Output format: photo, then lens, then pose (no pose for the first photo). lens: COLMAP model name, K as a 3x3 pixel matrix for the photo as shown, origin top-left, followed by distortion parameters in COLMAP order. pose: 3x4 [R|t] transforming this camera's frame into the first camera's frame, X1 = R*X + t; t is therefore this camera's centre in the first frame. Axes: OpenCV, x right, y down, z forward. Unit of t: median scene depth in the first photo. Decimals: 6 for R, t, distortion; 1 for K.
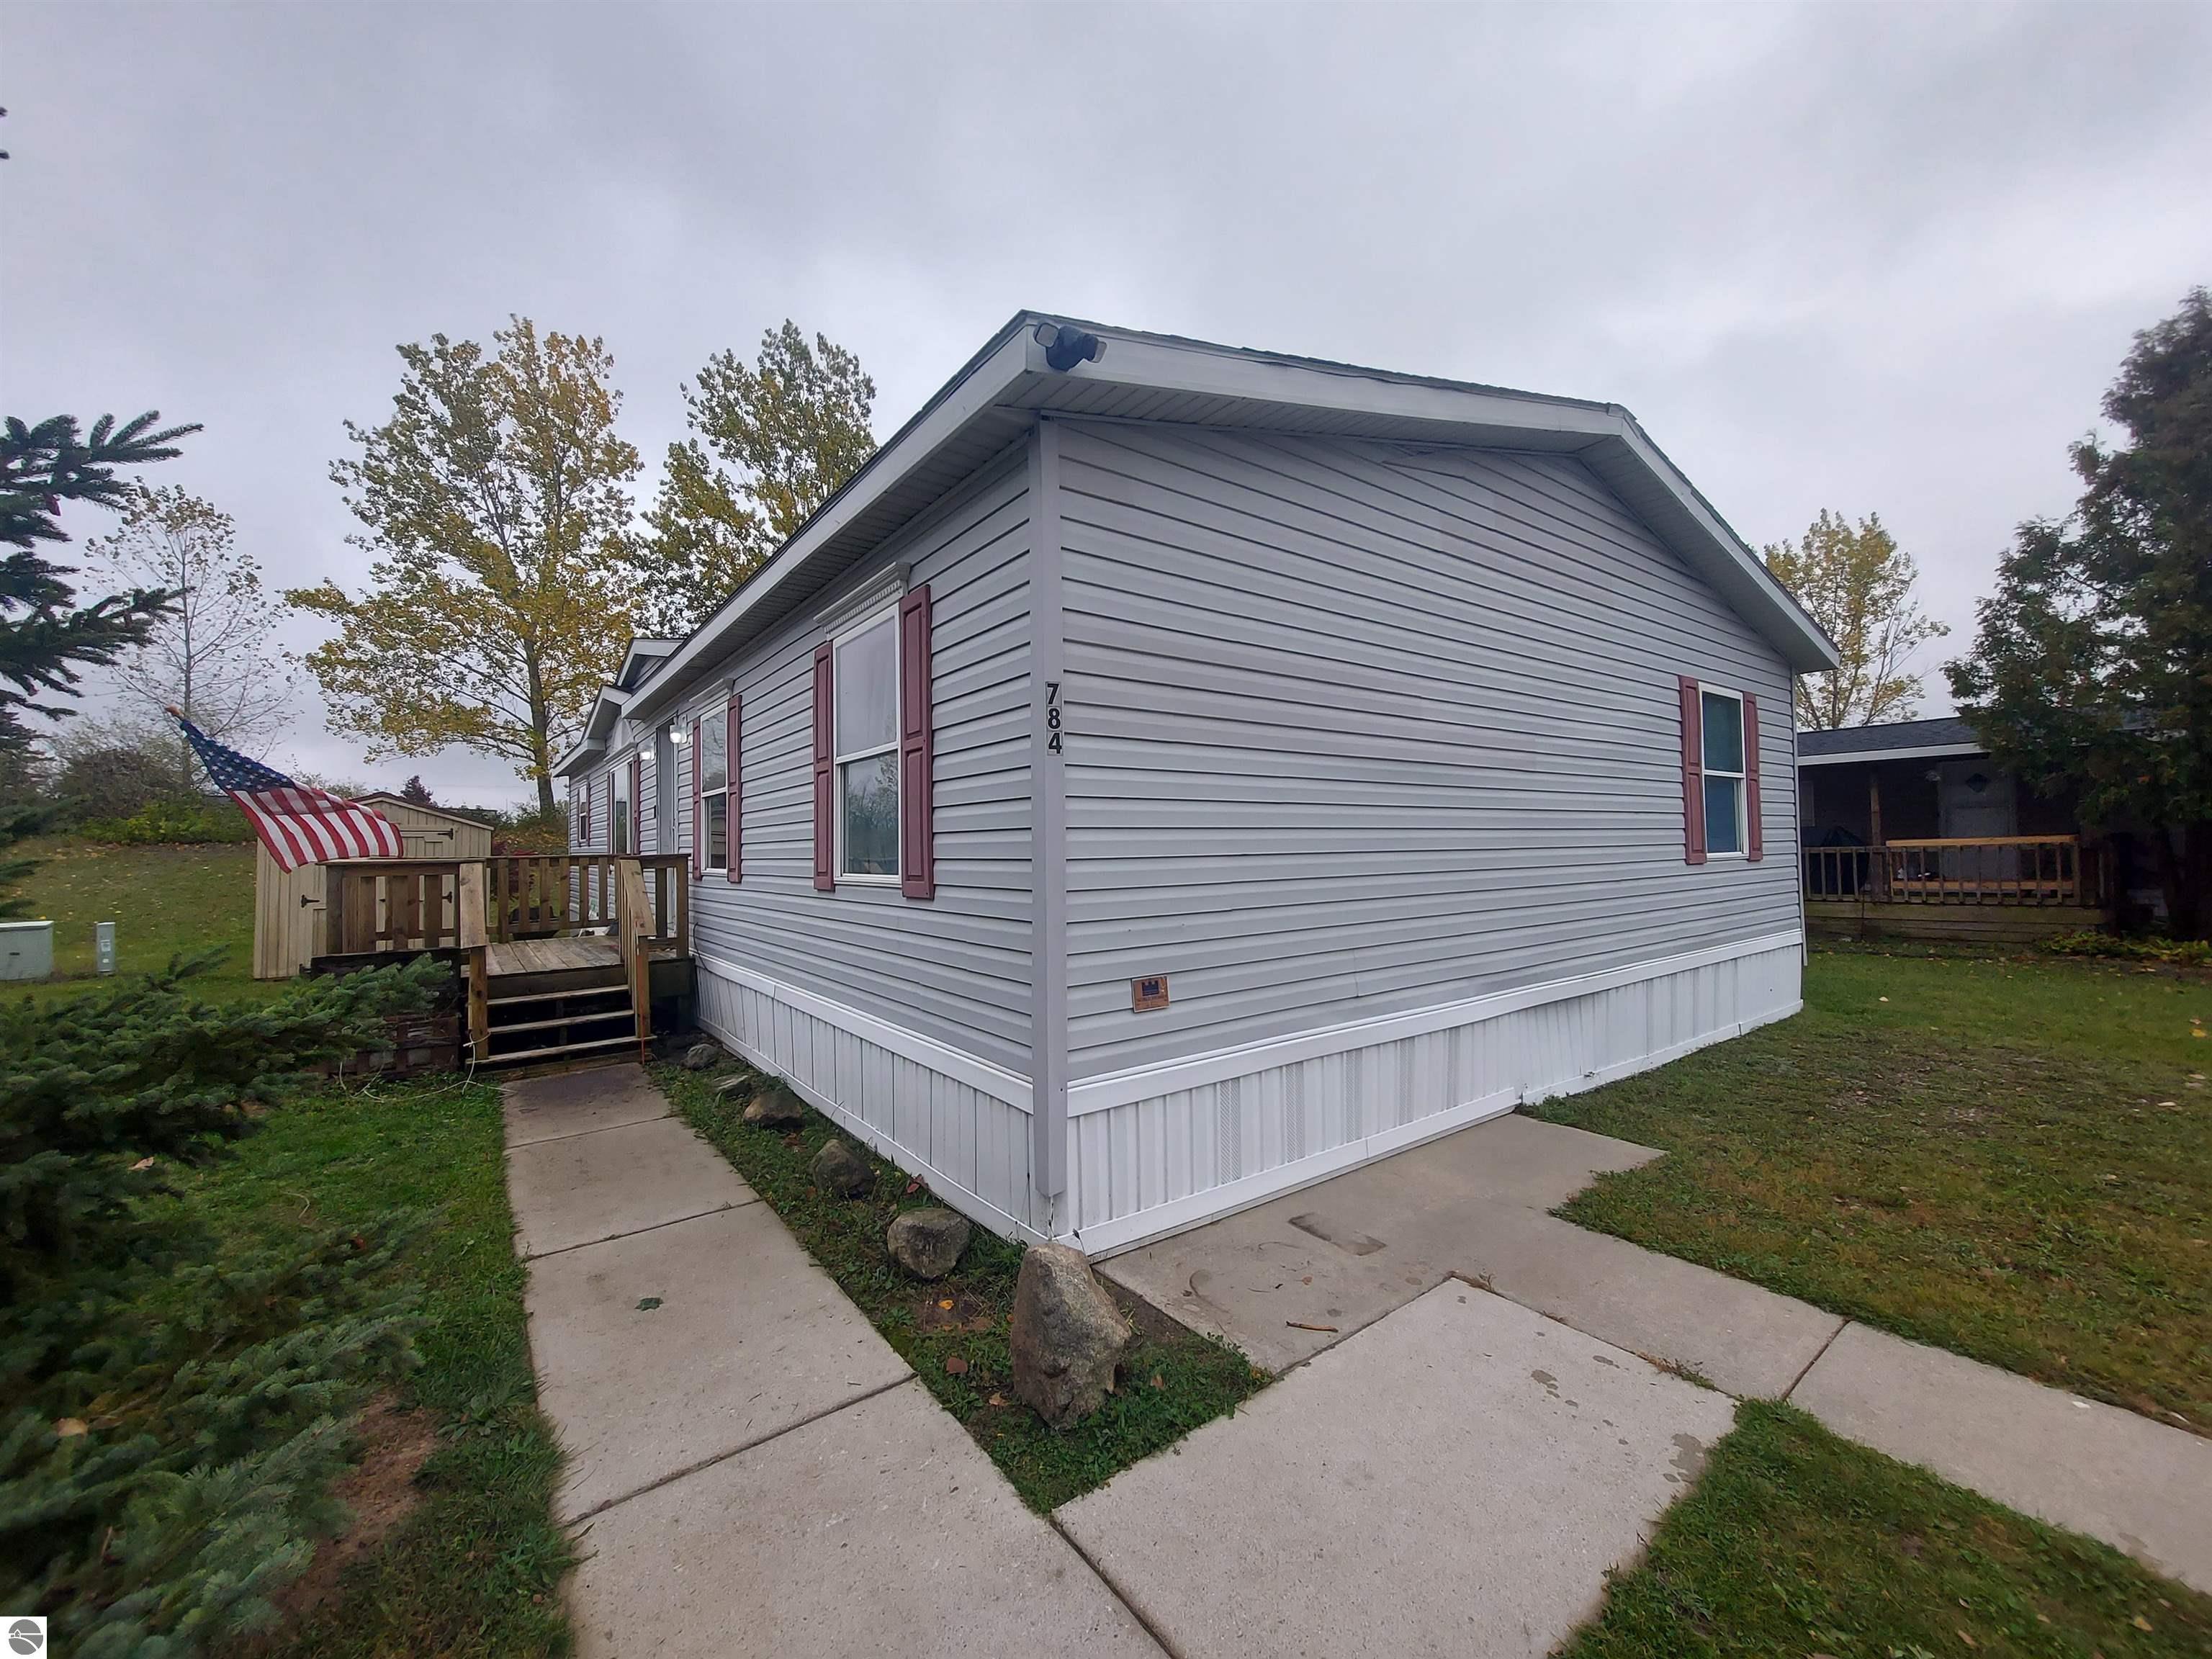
lens RADIAL K [[855.3, 0, 1106.0], [0, 855.3, 829.5], [0, 0, 1]] dist [0.000698, 0.000053]
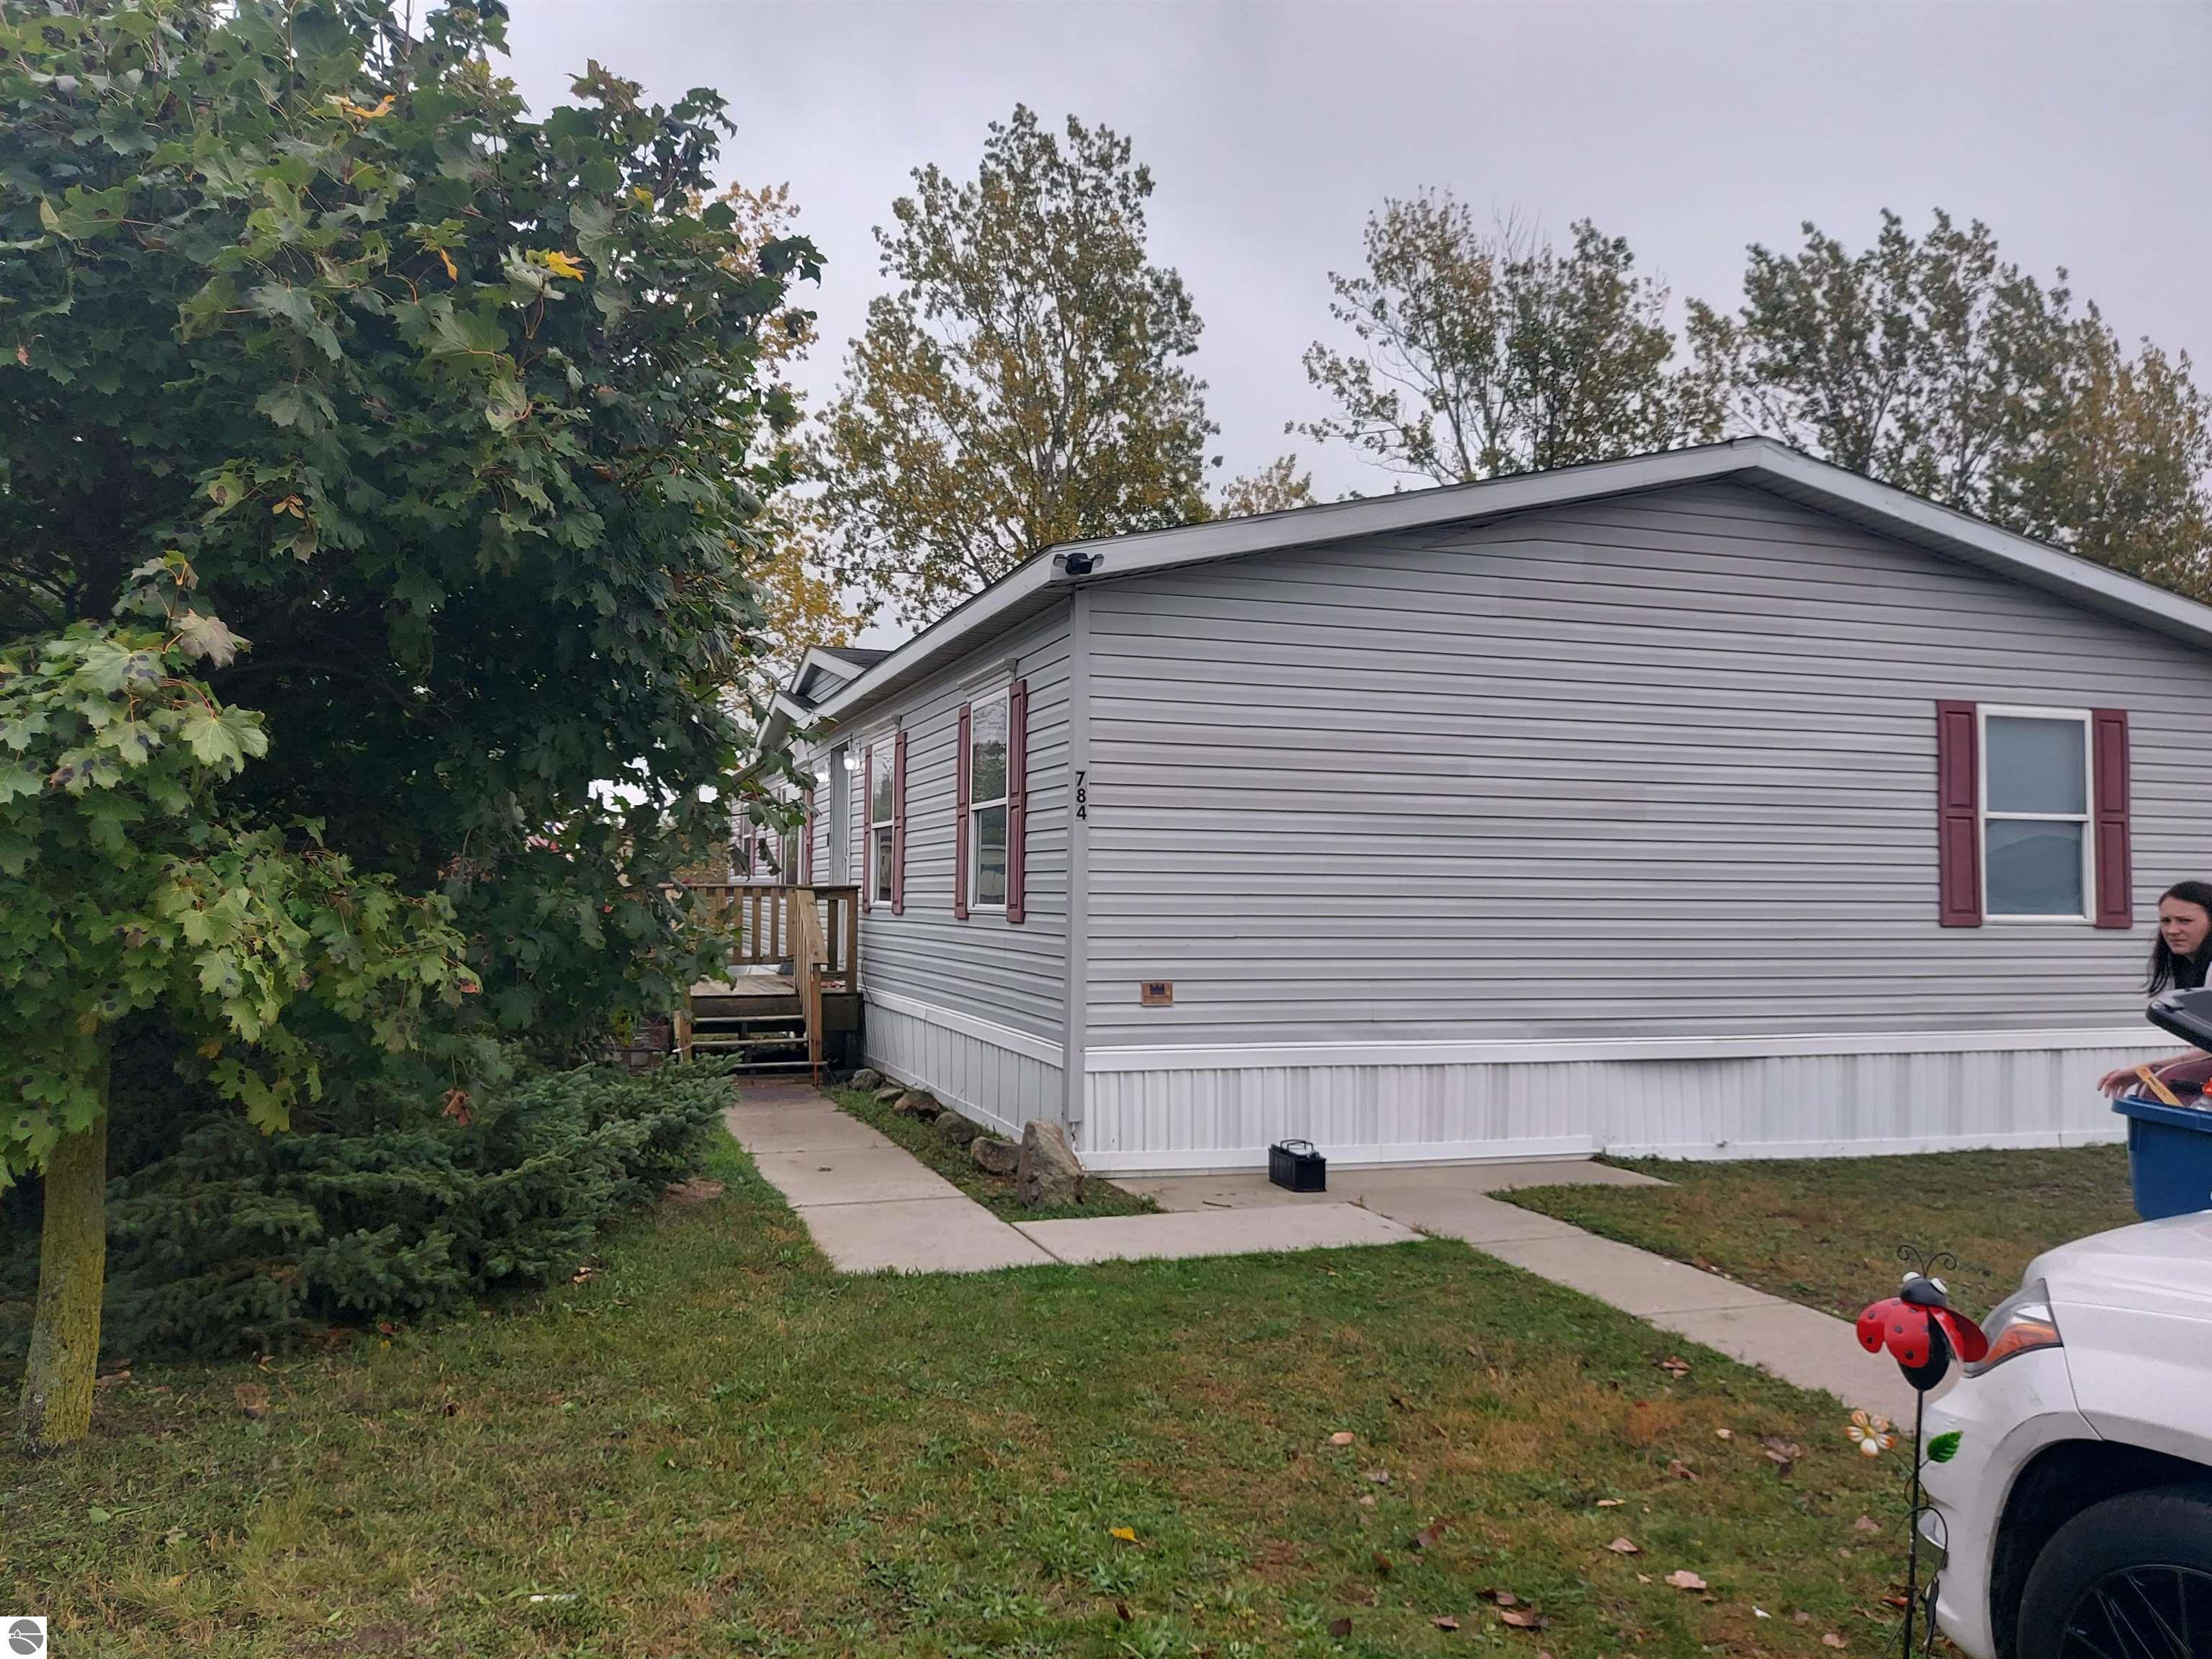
lens RADIAL K [[1622.9, 0, 1106.0], [0, 1622.9, 829.5], [0, 0, 1]] dist [-0.110871, 0.003043]
pose [[0.952214, 0.013570, -0.305131, 0.382102], [-0.018918, 0.999715, -0.014579, -0.015146], [0.304846, 0.019655, 0.952199, -0.749198]]
